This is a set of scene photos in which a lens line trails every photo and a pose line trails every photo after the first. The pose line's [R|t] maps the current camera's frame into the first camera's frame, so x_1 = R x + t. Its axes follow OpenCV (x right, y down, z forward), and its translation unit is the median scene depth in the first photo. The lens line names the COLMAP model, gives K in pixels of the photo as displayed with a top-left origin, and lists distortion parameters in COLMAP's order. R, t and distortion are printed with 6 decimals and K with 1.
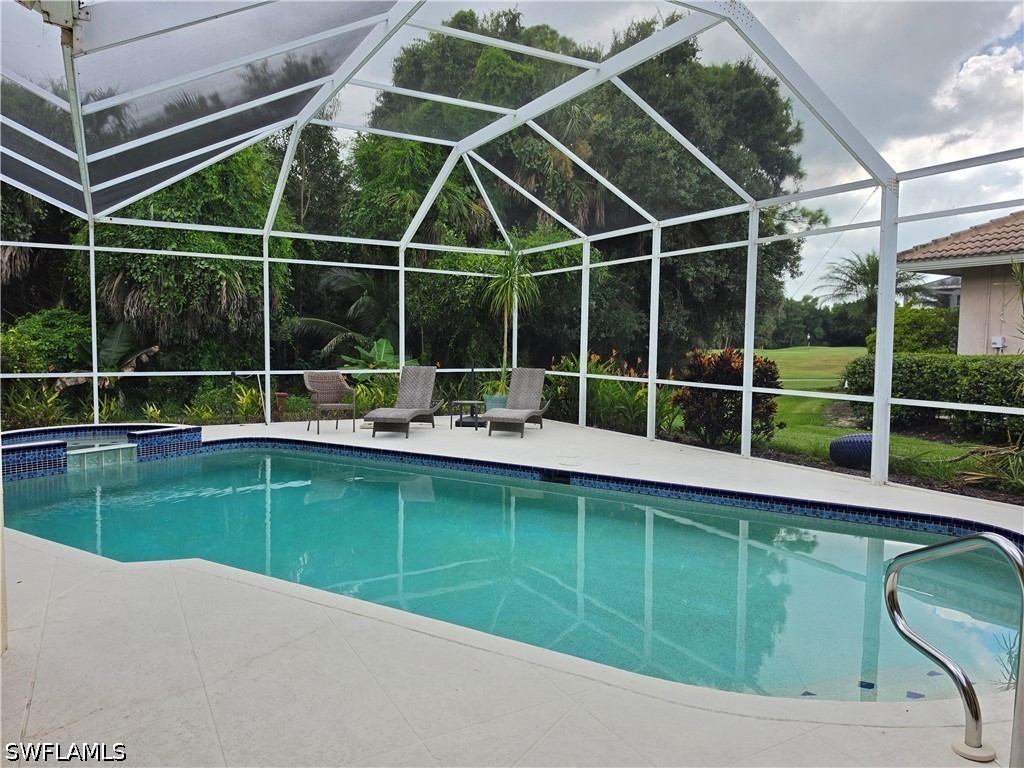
lens RADIAL K [[698.6, 0, 512.9], [0, 698.6, 379.8], [0, 0, 1]] dist [0.018977, -0.000704]
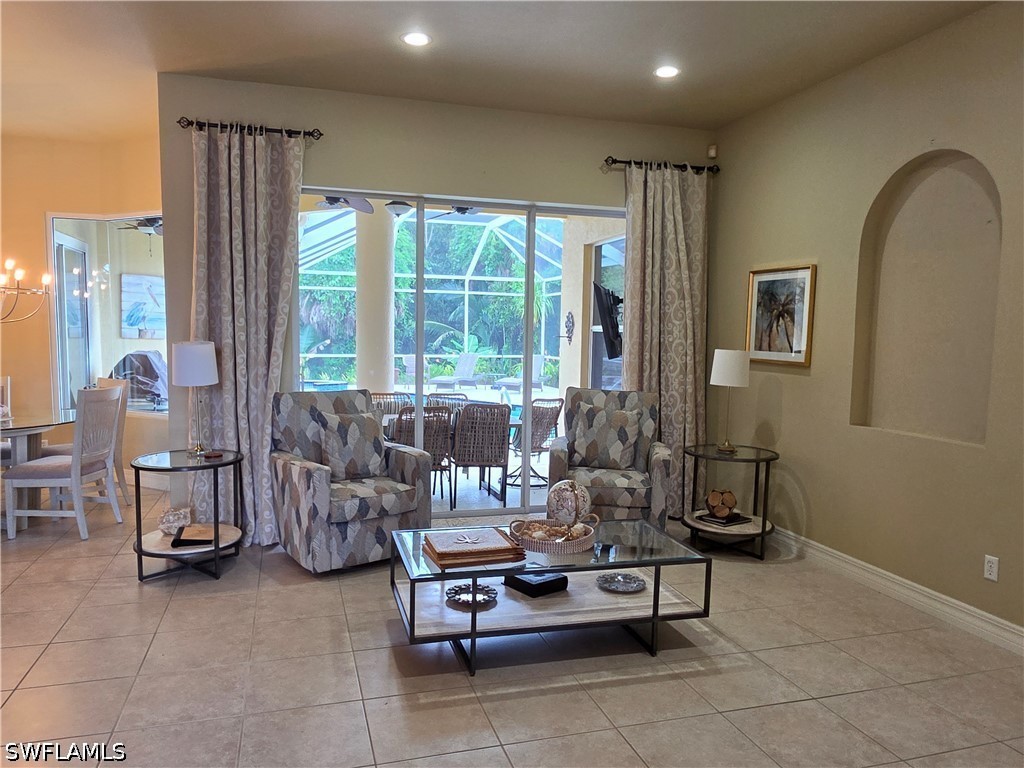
lens RADIAL K [[698.6, 0, 508.3], [0, 698.6, 390.2], [0, 0, 1]] dist [0.018977, -0.000704]
pose [[0.977127, 0.016660, -0.212004, 0.206337], [-0.013282, 0.999761, 0.017345, 0.029688], [0.212242, -0.014133, 0.977115, -0.419048]]
